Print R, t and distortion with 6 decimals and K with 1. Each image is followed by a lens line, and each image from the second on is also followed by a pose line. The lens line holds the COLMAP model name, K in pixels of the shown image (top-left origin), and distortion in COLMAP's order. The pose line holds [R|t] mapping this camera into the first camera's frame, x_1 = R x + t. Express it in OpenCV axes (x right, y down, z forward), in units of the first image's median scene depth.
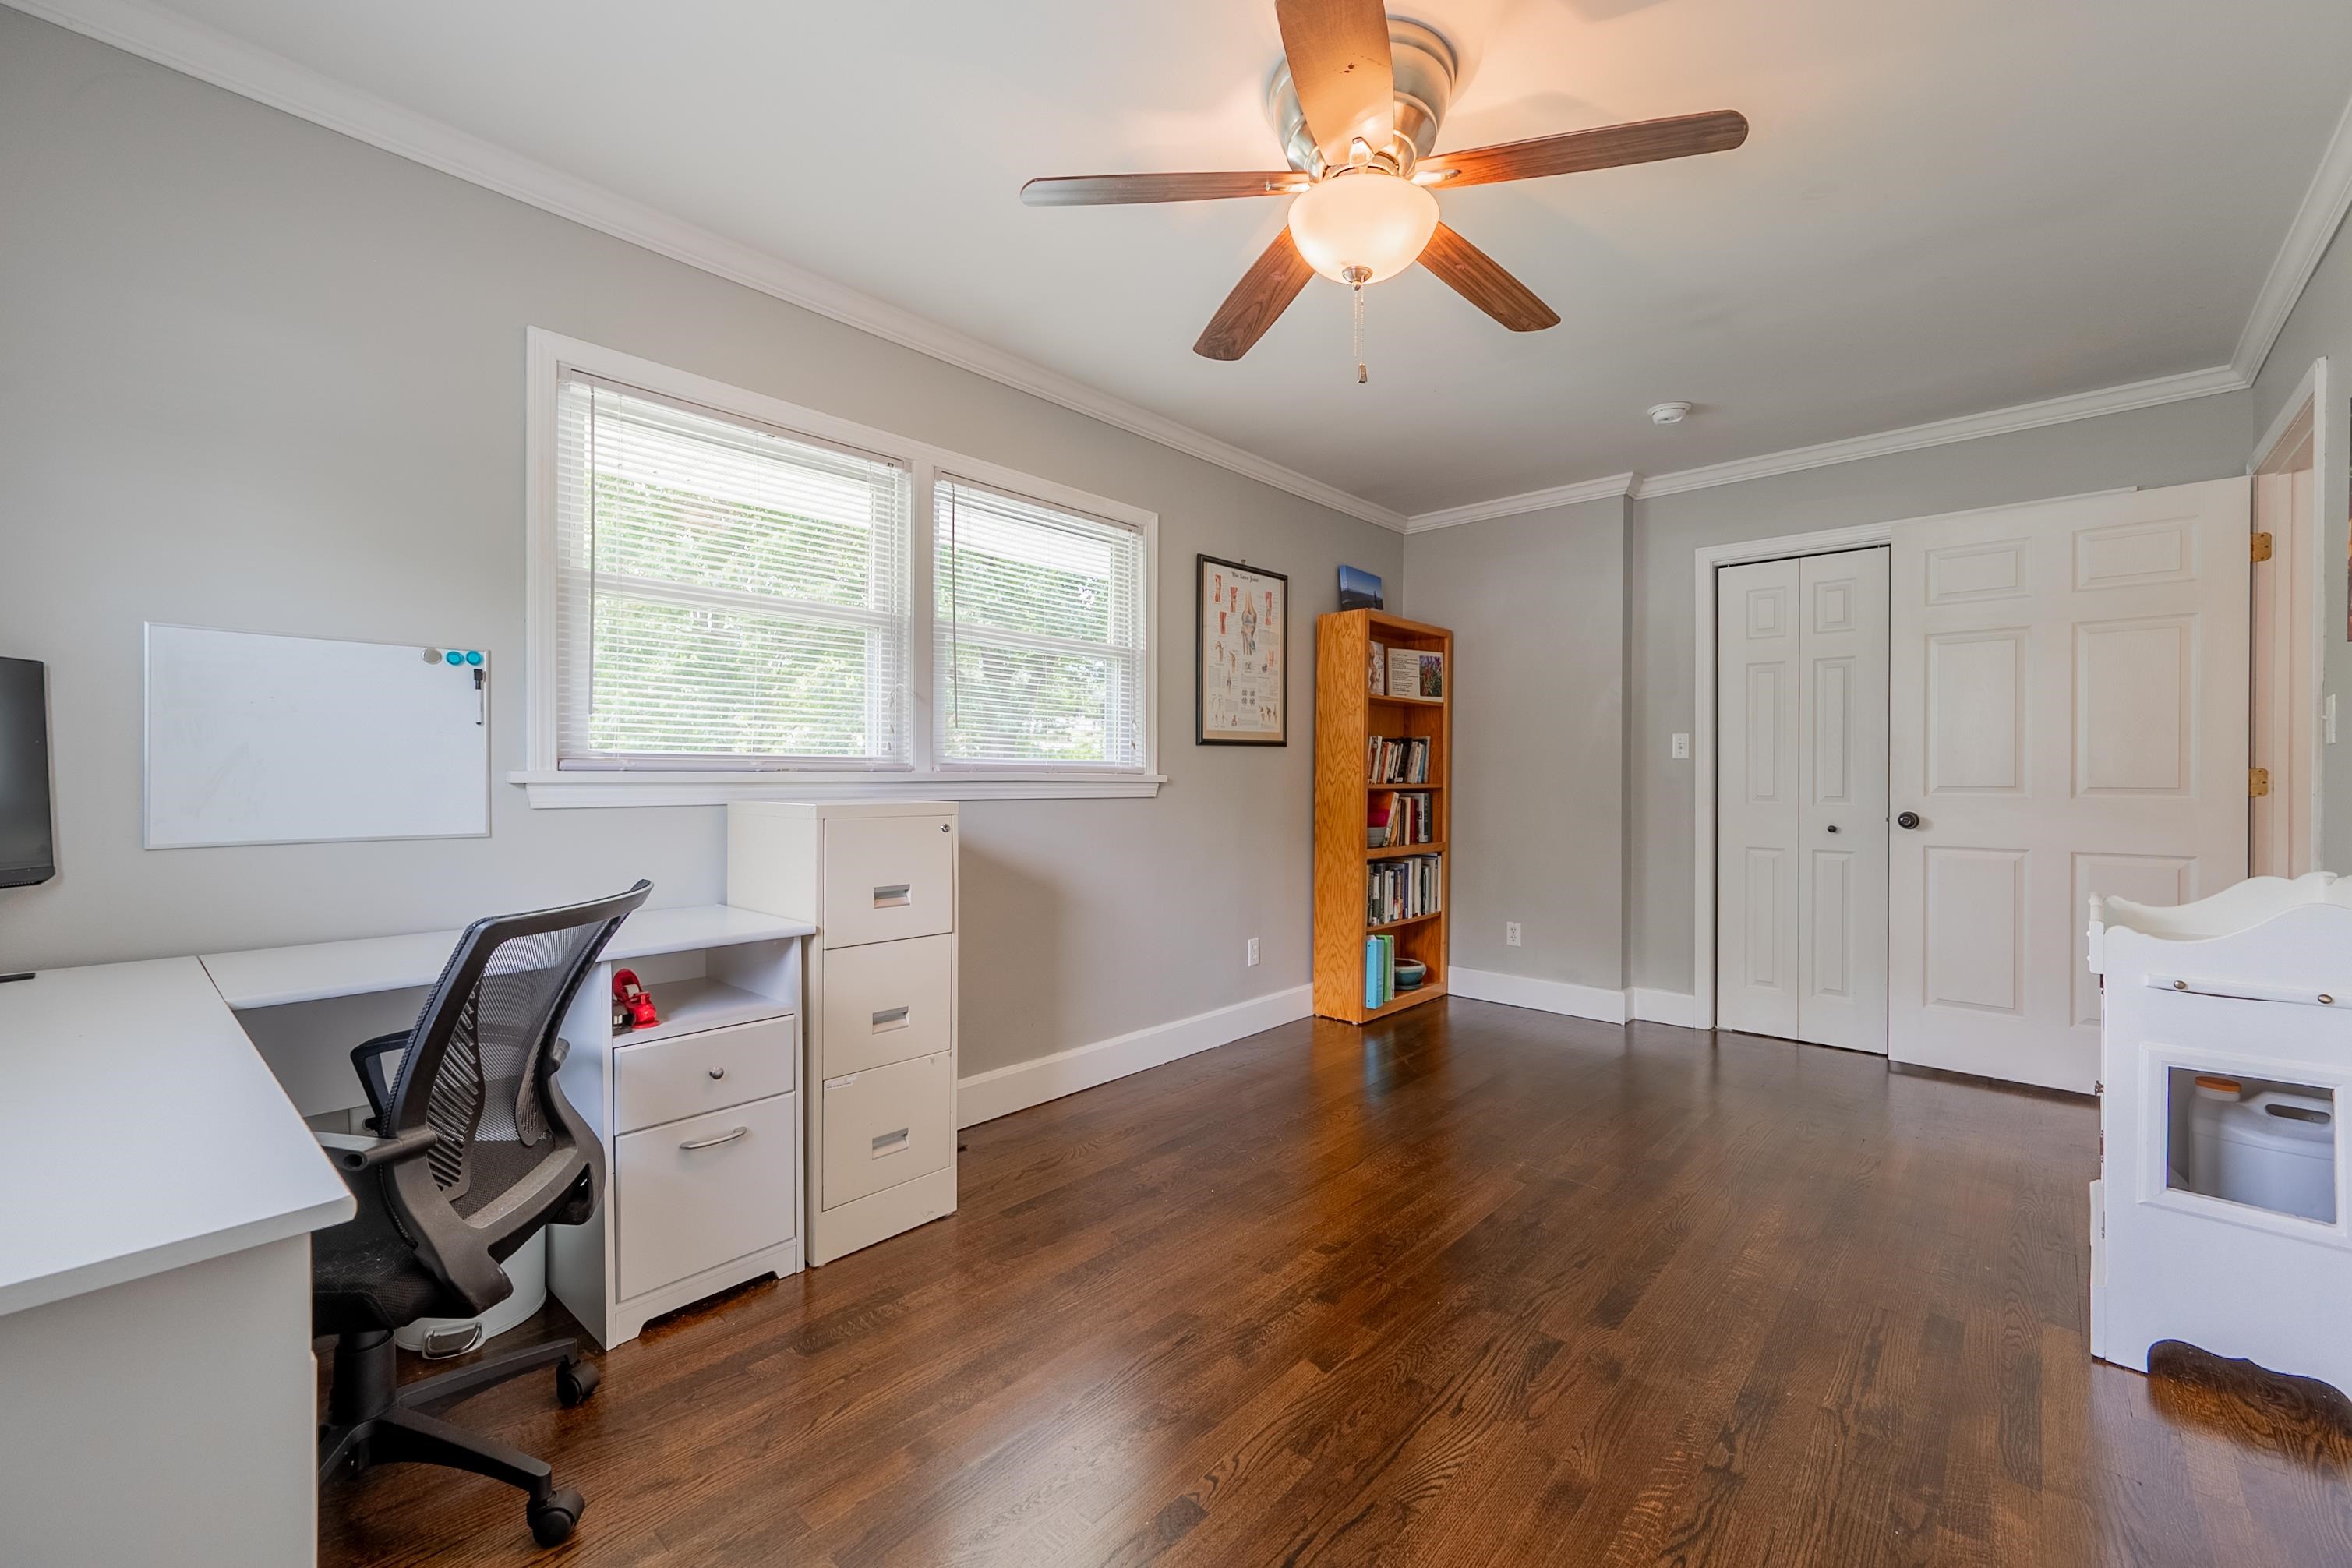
lens RADIAL K [[939.6, 0, 1170.7], [0, 939.6, 771.1], [0, 0, 1]] dist [-0.000174, 0.000397]
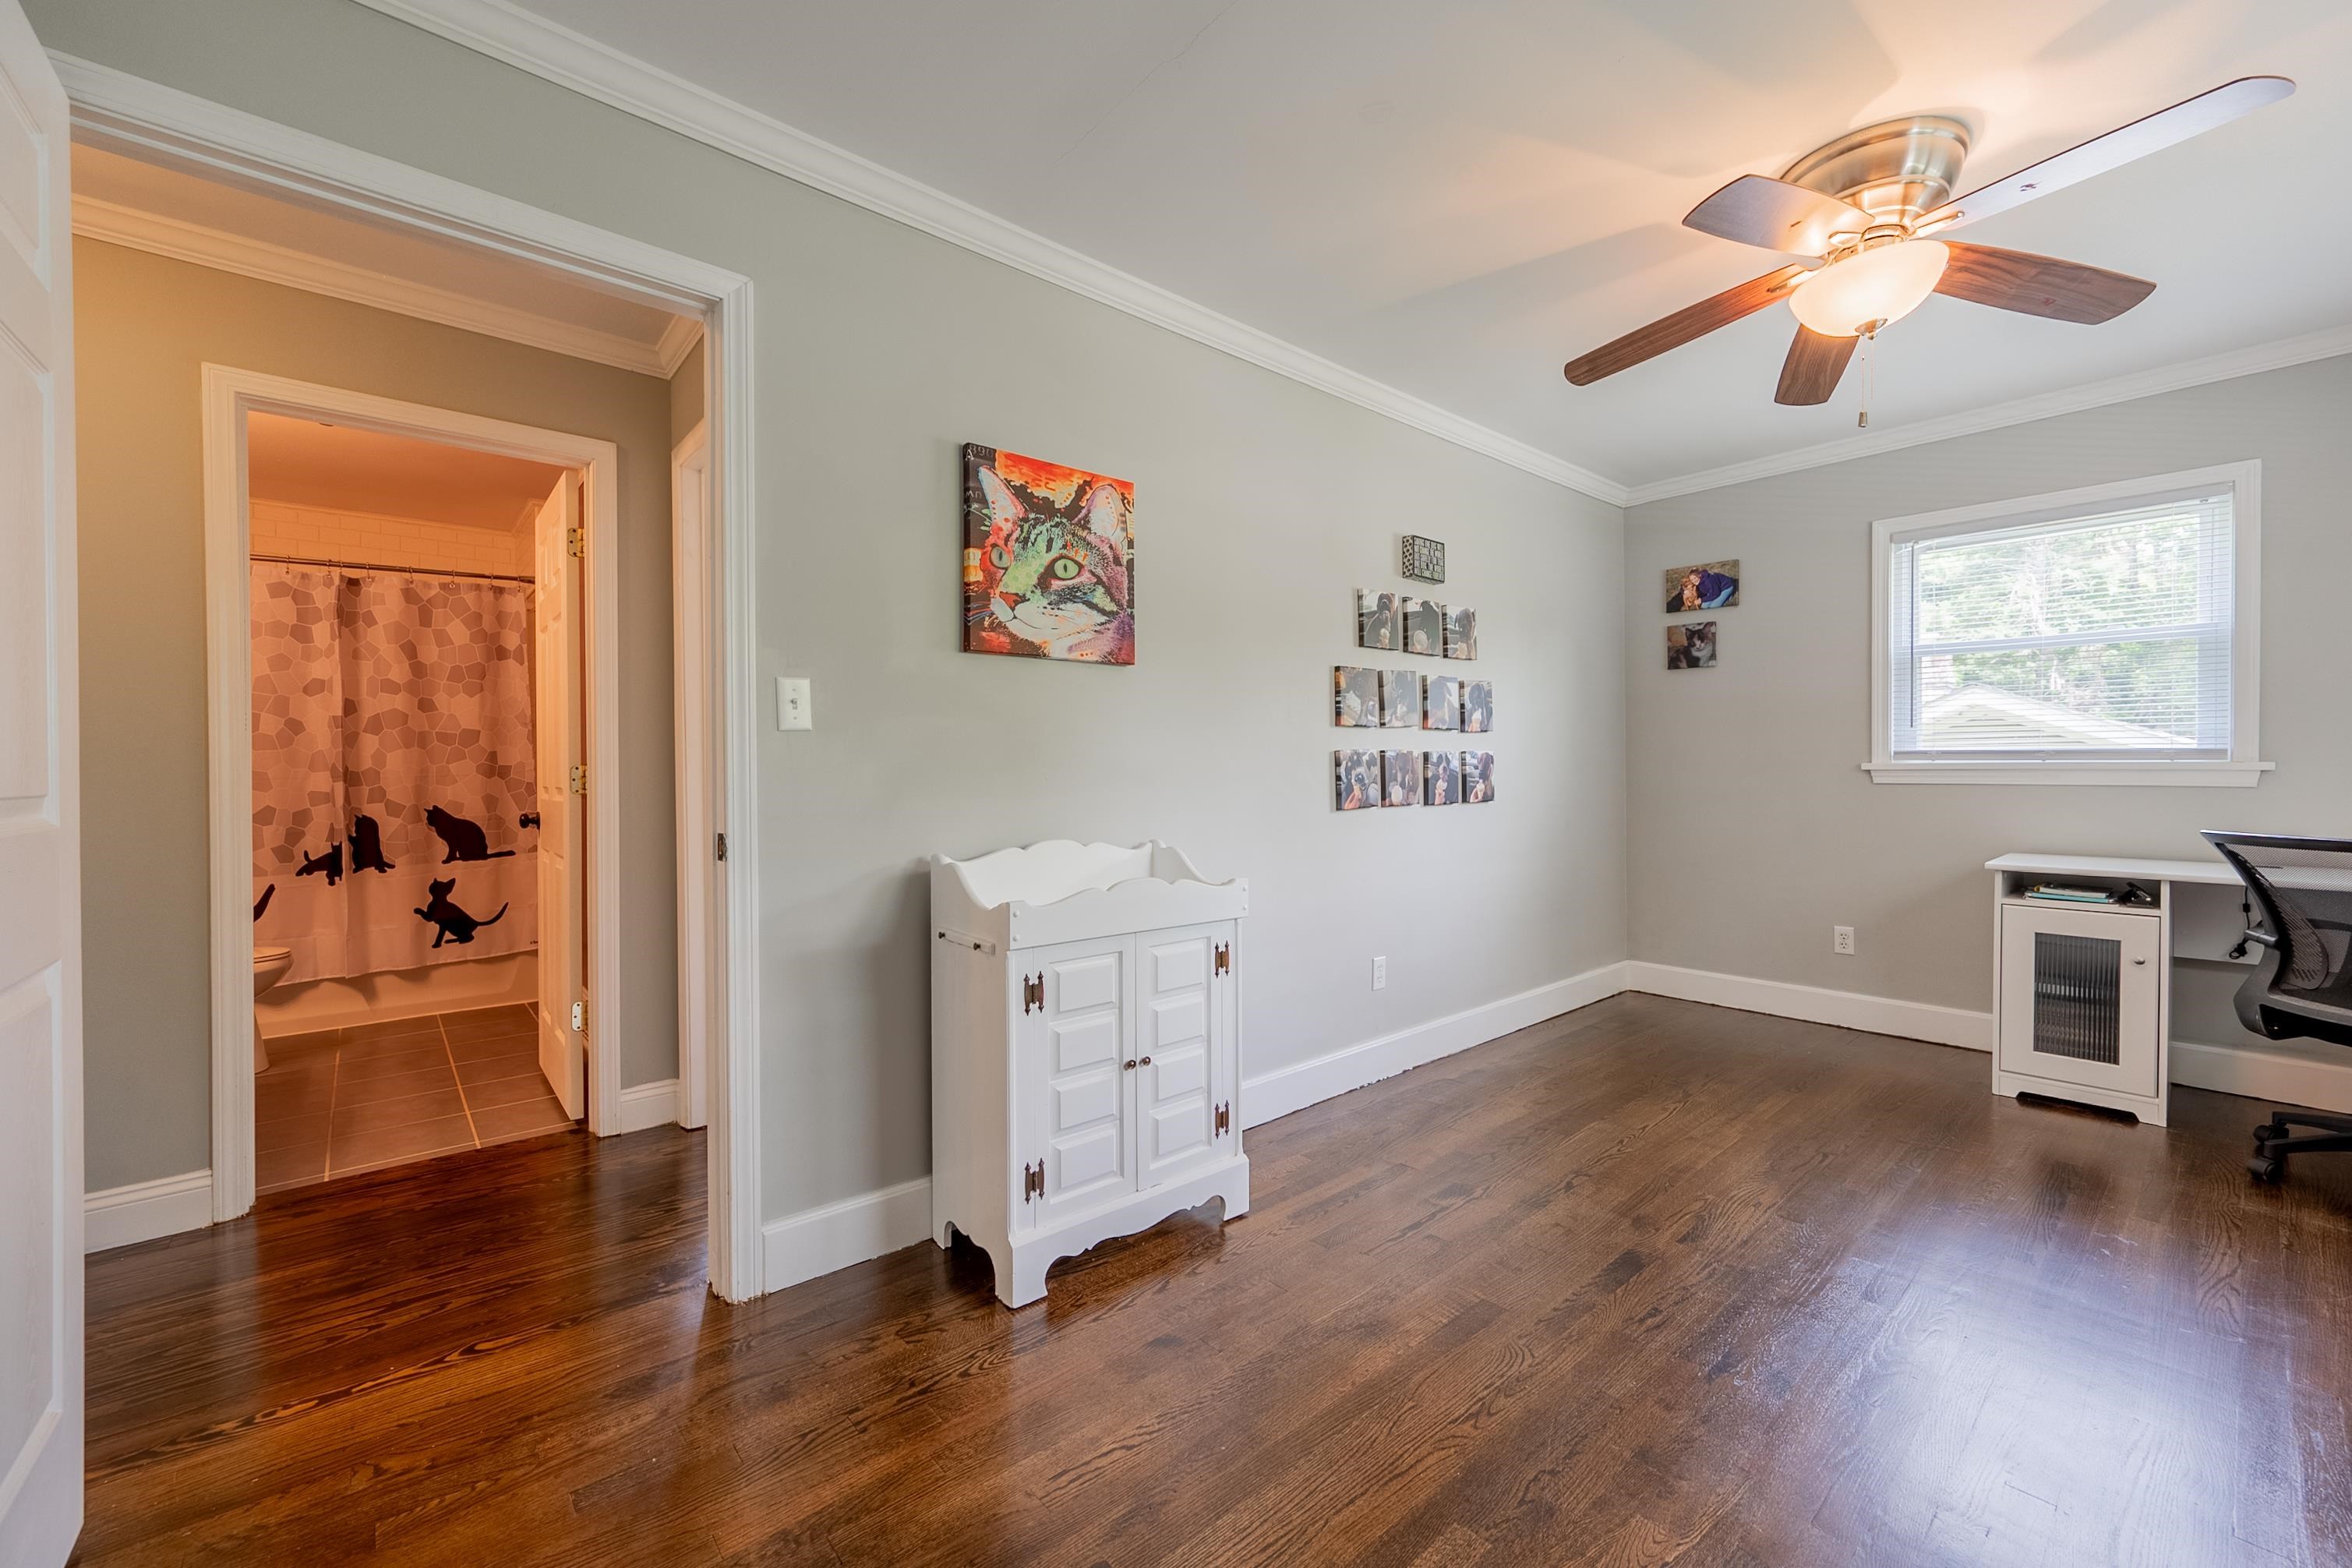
lens RADIAL K [[939.6, 0, 1170.7], [0, 939.6, 771.1], [0, 0, 1]] dist [-0.000174, 0.000397]
pose [[-0.993520, 0.002590, 0.113630, 0.915046], [0.002556, 0.999997, -0.000445, 0.013459], [-0.113631, -0.000152, -0.993523, 2.245334]]
